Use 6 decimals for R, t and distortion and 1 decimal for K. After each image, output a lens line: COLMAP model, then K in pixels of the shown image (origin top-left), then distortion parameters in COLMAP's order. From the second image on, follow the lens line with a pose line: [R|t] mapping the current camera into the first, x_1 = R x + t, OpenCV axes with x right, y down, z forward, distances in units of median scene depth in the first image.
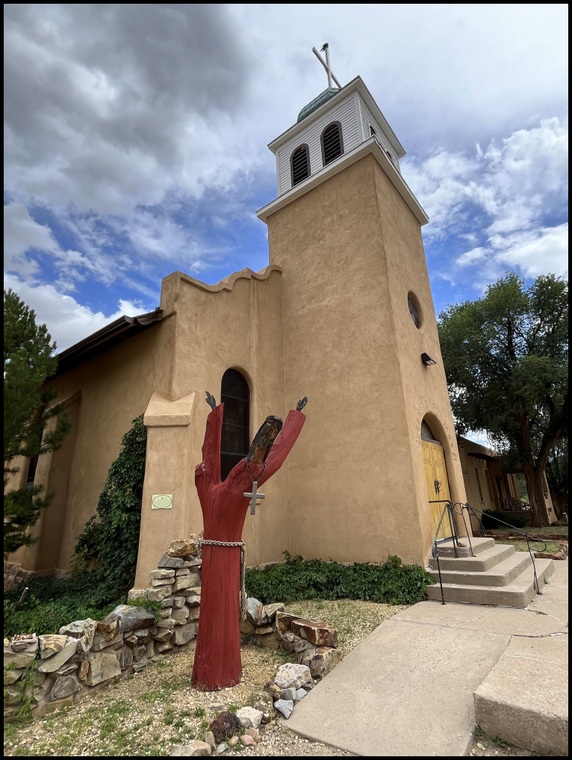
lens RADIAL K [[382.4, 0, 286.0], [0, 382.4, 380.0], [0, 0, 1]] dist [-0.001256, -0.000068]
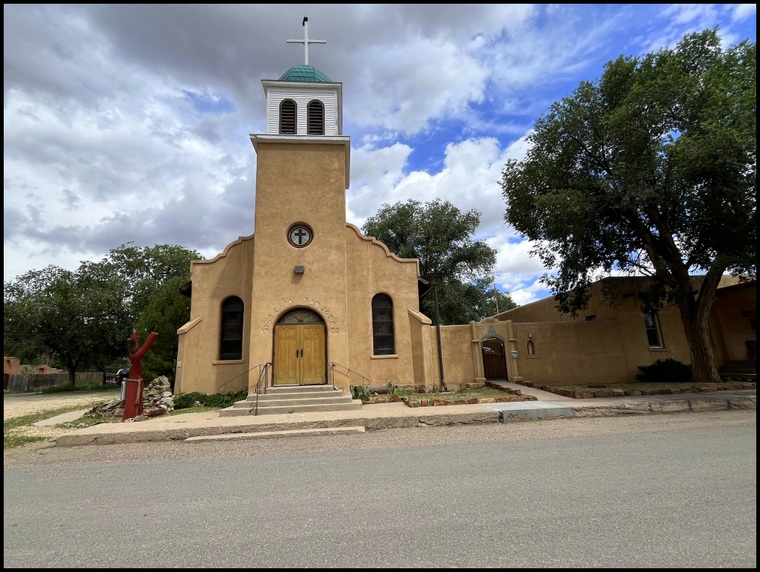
lens RADIAL K [[356.6, 0, 380.0], [0, 356.6, 286.0], [0, 0, 1]] dist [-0.001060, 0.000225]
pose [[0.700824, -0.144063, -0.698636, 1.717600], [0.243221, 0.968964, 0.044175, 0.025477], [0.670589, -0.200882, 0.714112, 0.224117]]
